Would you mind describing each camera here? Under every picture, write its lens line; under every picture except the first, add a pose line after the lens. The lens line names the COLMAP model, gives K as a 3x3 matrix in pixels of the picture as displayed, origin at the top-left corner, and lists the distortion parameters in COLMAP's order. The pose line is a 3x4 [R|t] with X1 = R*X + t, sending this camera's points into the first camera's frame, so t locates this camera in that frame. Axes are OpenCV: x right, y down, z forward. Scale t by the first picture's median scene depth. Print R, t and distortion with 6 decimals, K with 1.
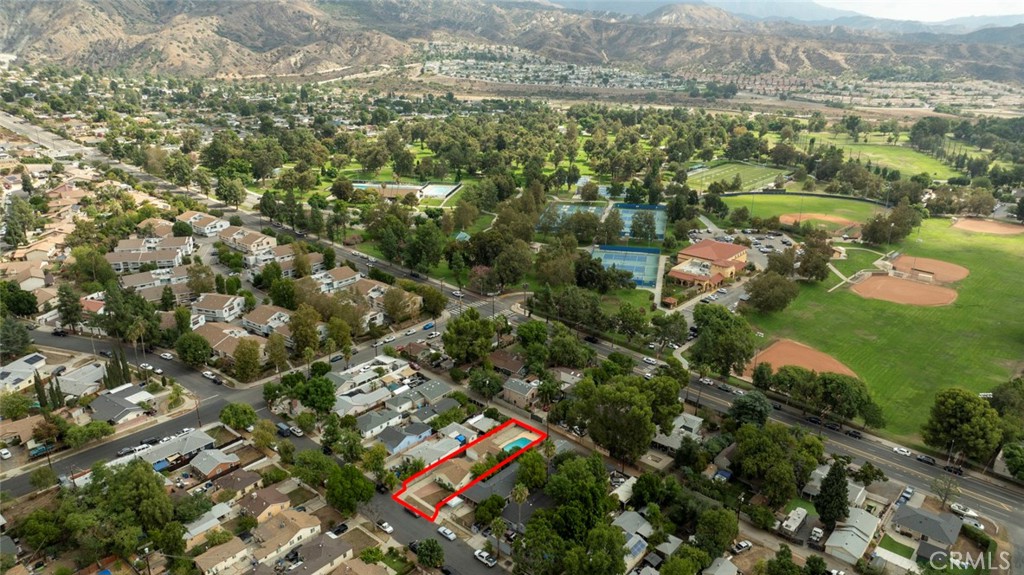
lens RADIAL K [[715.6, 0, 512.0], [0, 715.6, 287.5], [0, 0, 1]] dist [-0.035972, 0.033108]
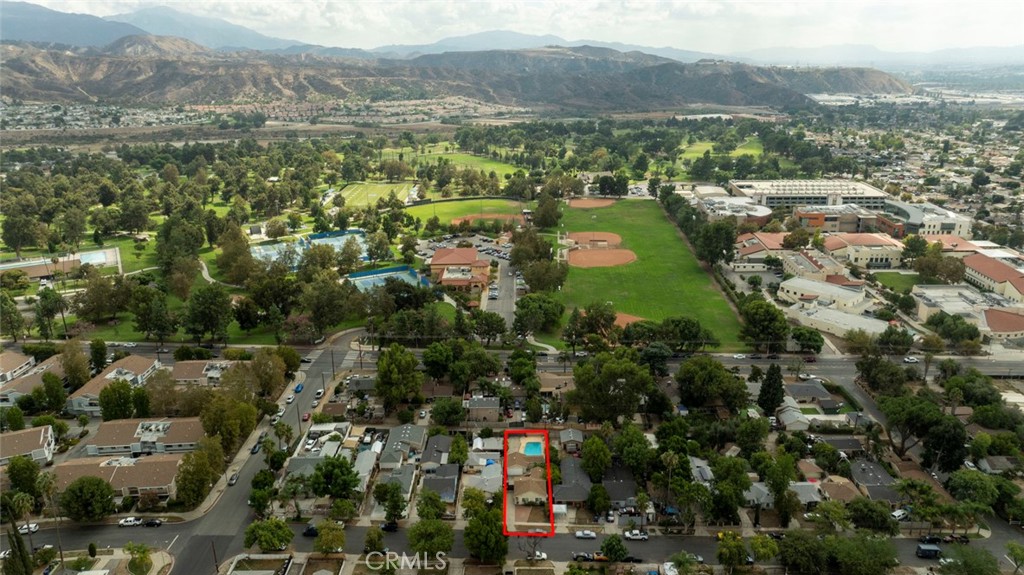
lens RADIAL K [[715.6, 0, 512.0], [0, 715.6, 287.5], [0, 0, 1]] dist [-0.035972, 0.033108]
pose [[0.762929, -0.213039, 0.610371, -0.365823], [0.235804, 0.970800, 0.044098, -0.037744], [-0.601943, 0.110284, 0.790887, 0.103020]]
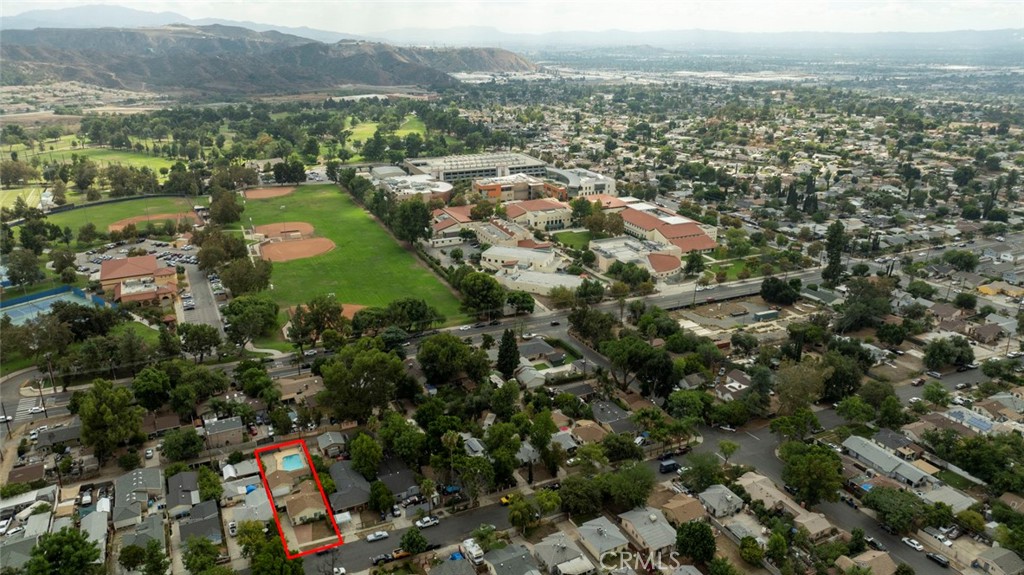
lens RADIAL K [[715.6, 0, 512.0], [0, 715.6, 287.5], [0, 0, 1]] dist [-0.035972, 0.033108]
pose [[0.383540, -0.312642, 0.868995, -0.390554], [0.314795, 0.928862, 0.195242, -0.057779], [-0.868217, 0.198672, 0.454674, 0.156736]]
